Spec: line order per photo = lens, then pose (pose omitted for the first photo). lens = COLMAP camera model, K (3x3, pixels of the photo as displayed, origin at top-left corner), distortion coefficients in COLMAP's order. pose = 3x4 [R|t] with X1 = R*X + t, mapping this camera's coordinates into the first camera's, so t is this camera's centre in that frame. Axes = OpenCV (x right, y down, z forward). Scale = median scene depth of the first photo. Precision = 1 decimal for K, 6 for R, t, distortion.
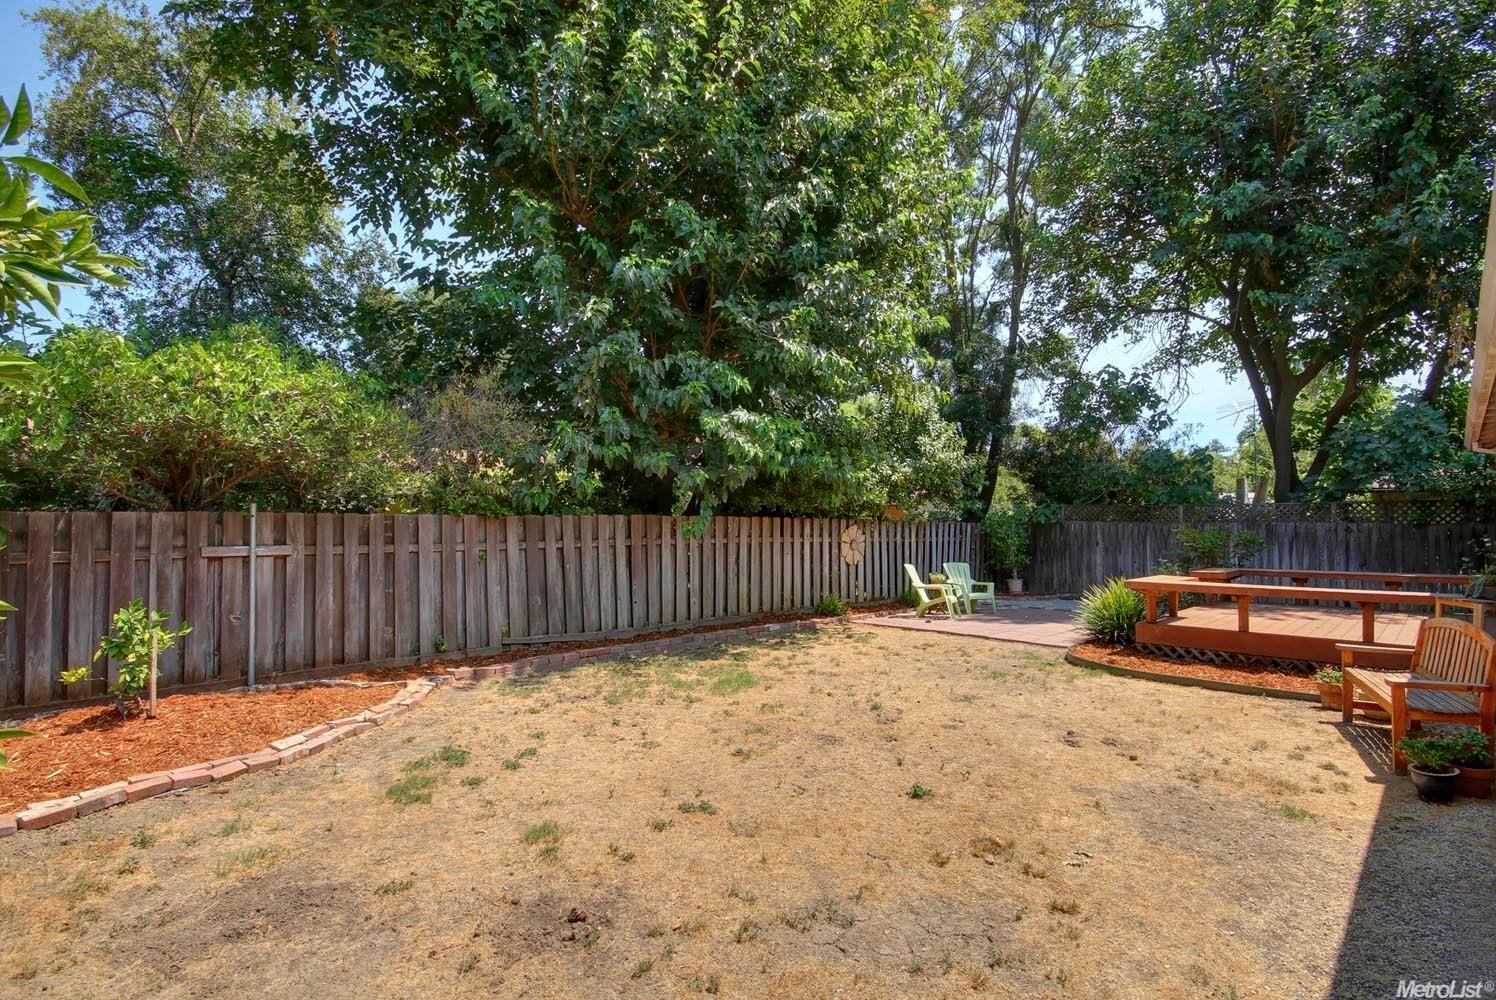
lens RADIAL K [[706.6, 0, 753.2], [0, 706.6, 510.9], [0, 0, 1]] dist [0.003251, -0.008573]
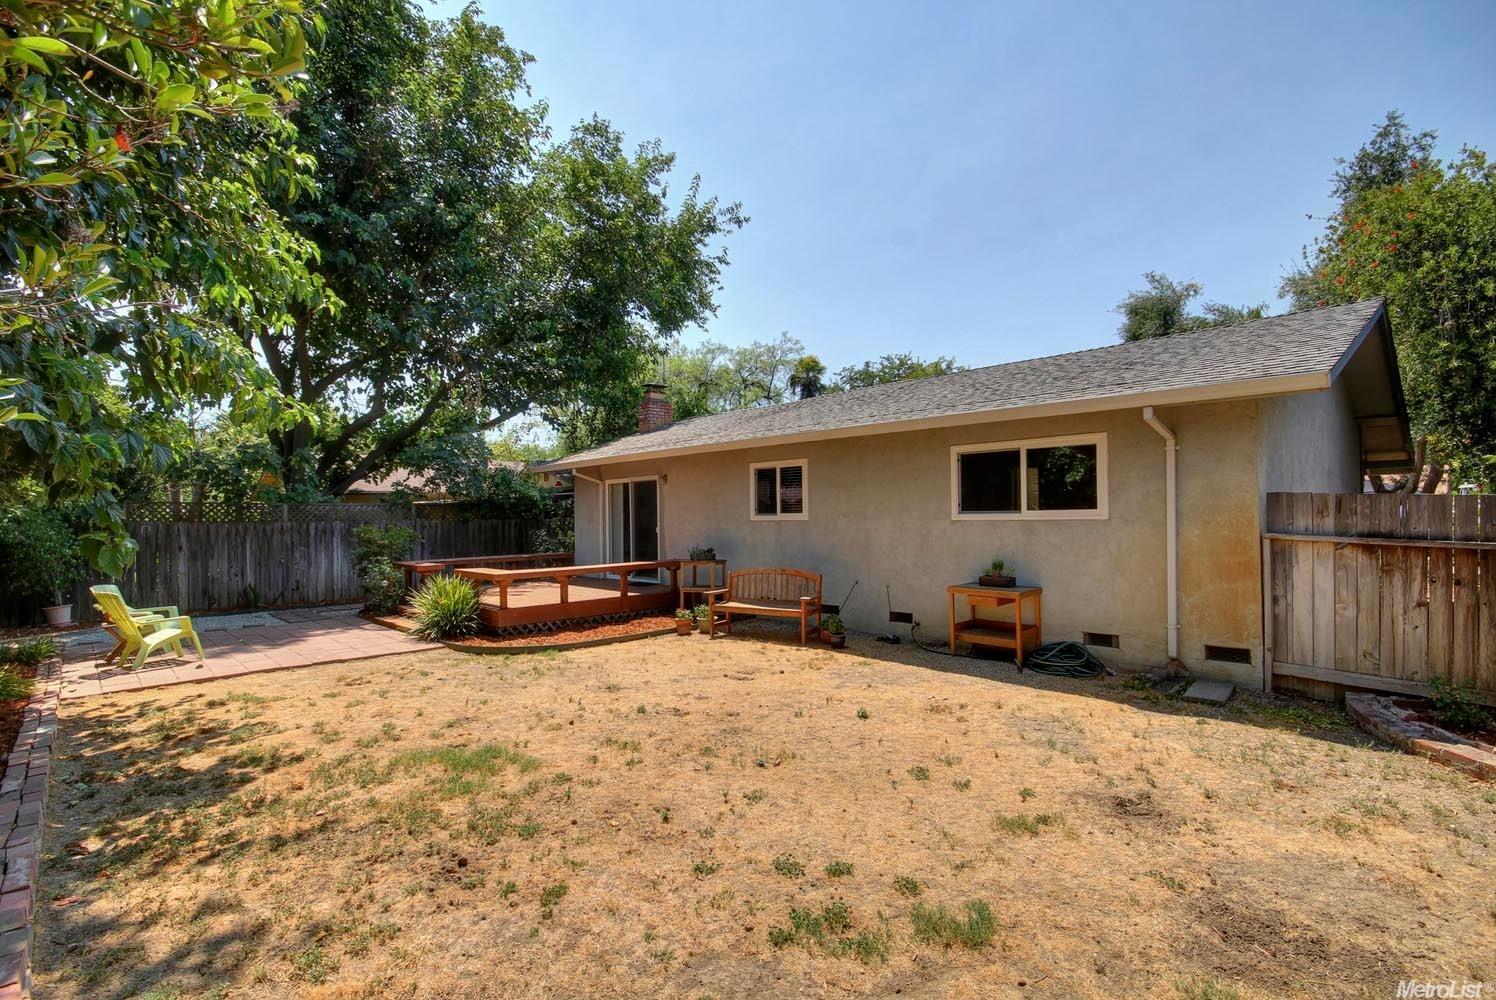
lens RADIAL K [[706.6, 0, 742.9], [0, 706.6, 507.7], [0, 0, 1]] dist [0.003251, -0.008573]
pose [[0.012326, 0.014736, 0.999815, -0.920591], [-0.018570, 0.999722, -0.014506, 0.007604], [-0.999752, -0.018388, 0.012597, 0.953493]]
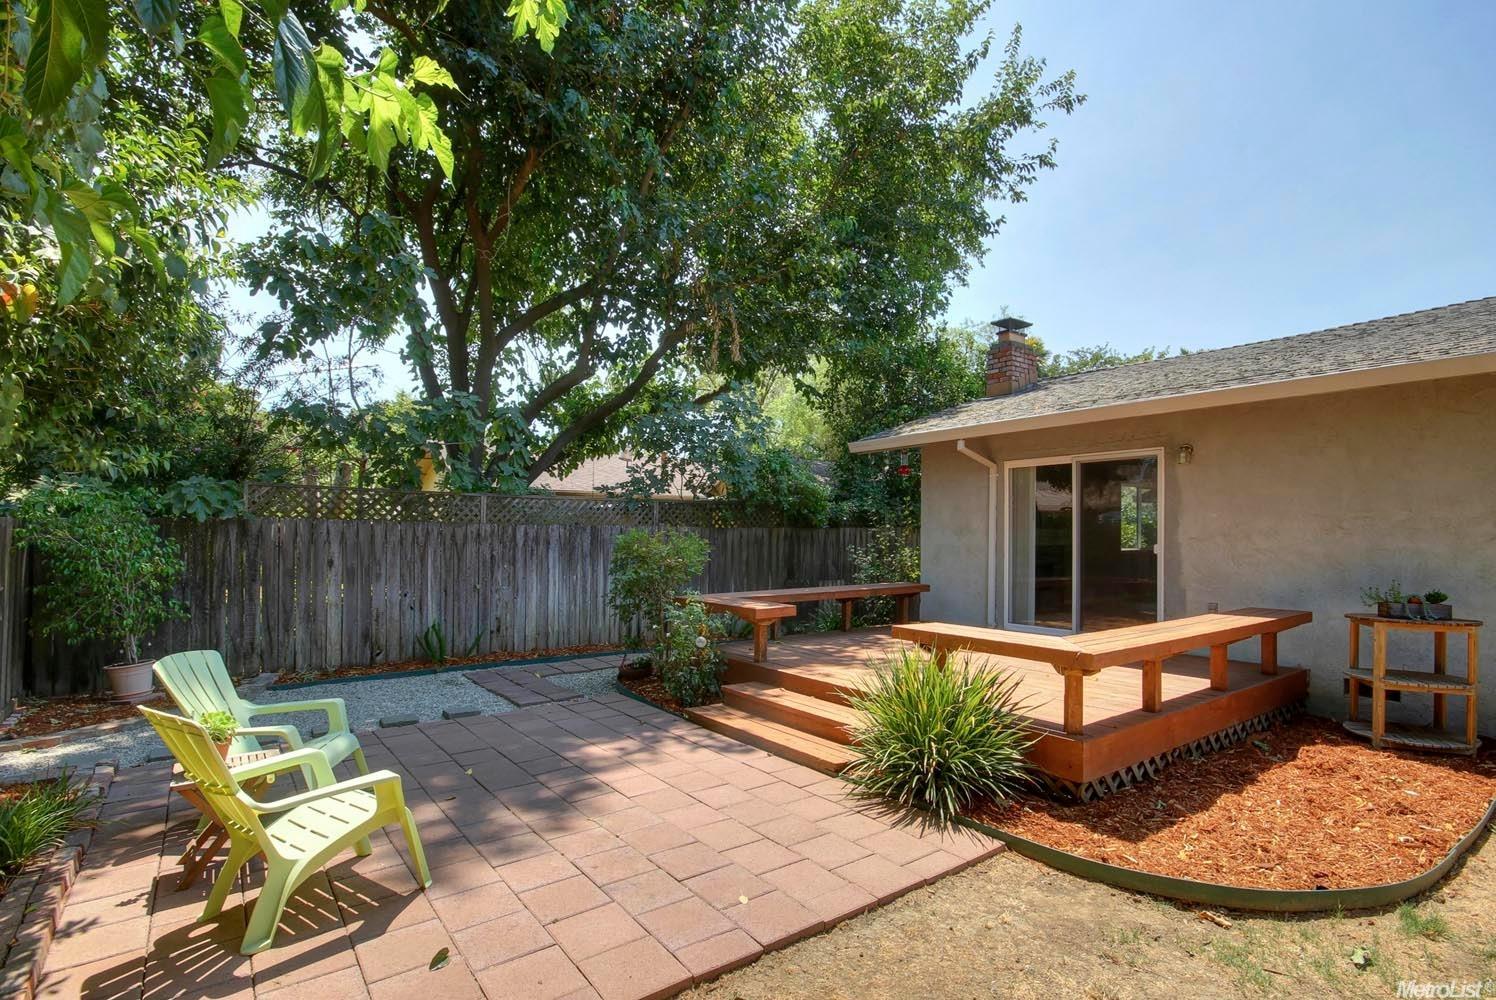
lens RADIAL K [[706.6, 0, 738.5], [0, 706.6, 538.8], [0, 0, 1]] dist [0.003251, -0.008573]
pose [[0.132502, 0.001454, 0.991182, 0.006802], [-0.037355, 0.999296, 0.003528, 0.054004], [-0.990479, -0.037493, 0.132463, 1.763635]]
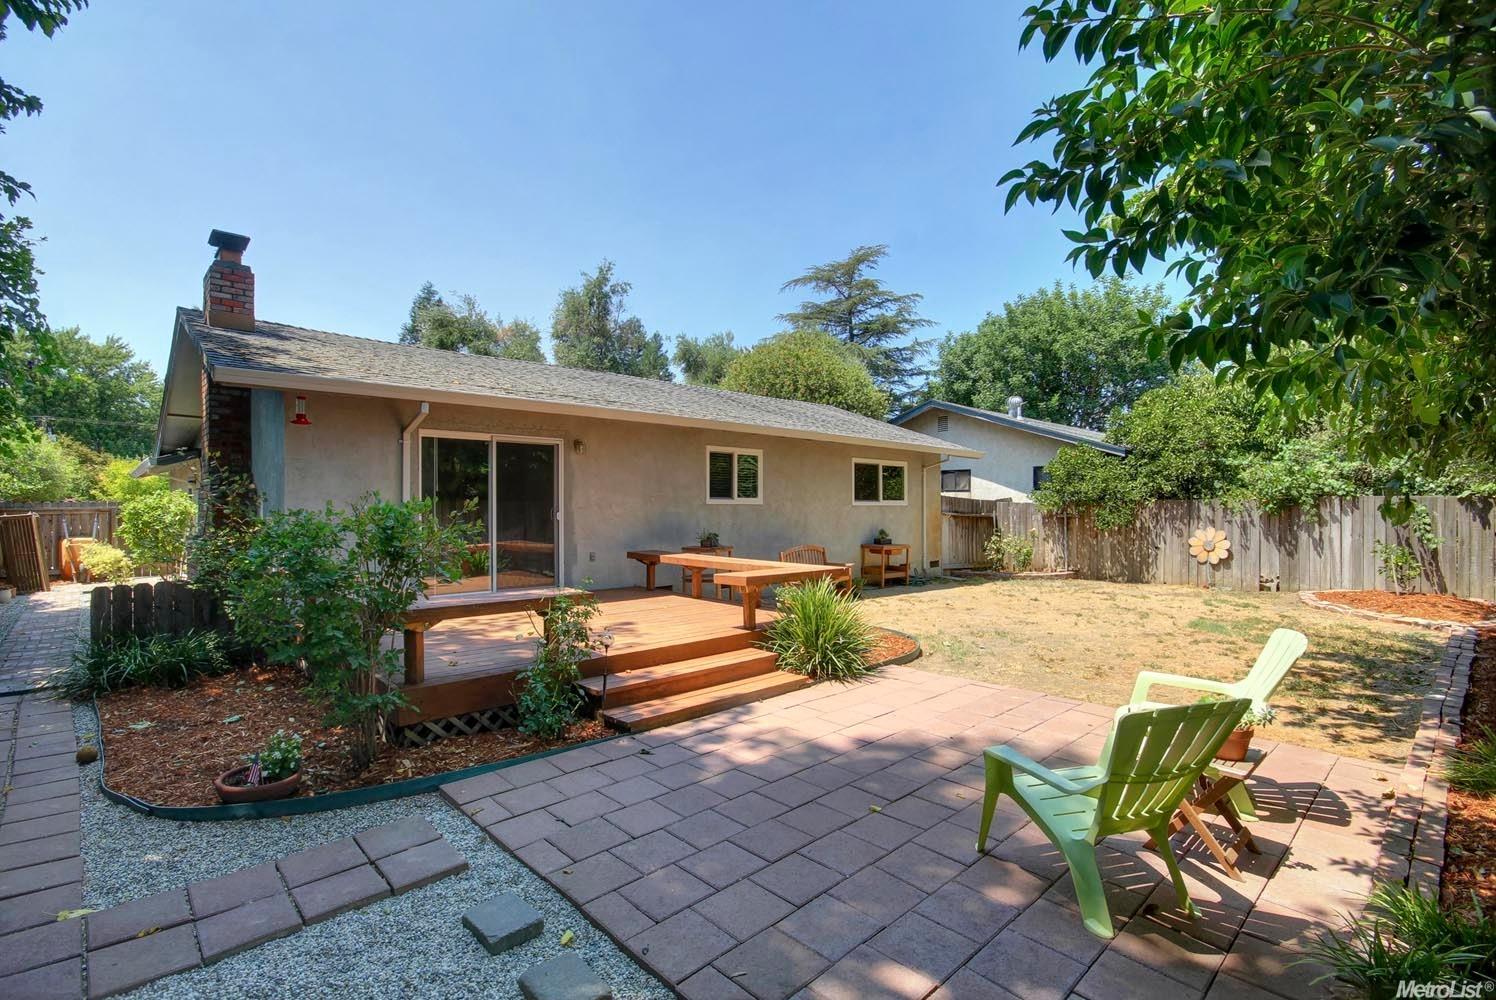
lens RADIAL K [[706.6, 0, 723.2], [0, 706.6, 504.5], [0, 0, 1]] dist [0.003251, -0.008573]
pose [[-0.999448, -0.001589, 0.033197, 0.829119], [-0.002690, 0.999447, -0.033152, 0.074844], [-0.033126, -0.033223, -0.998899, 2.759012]]
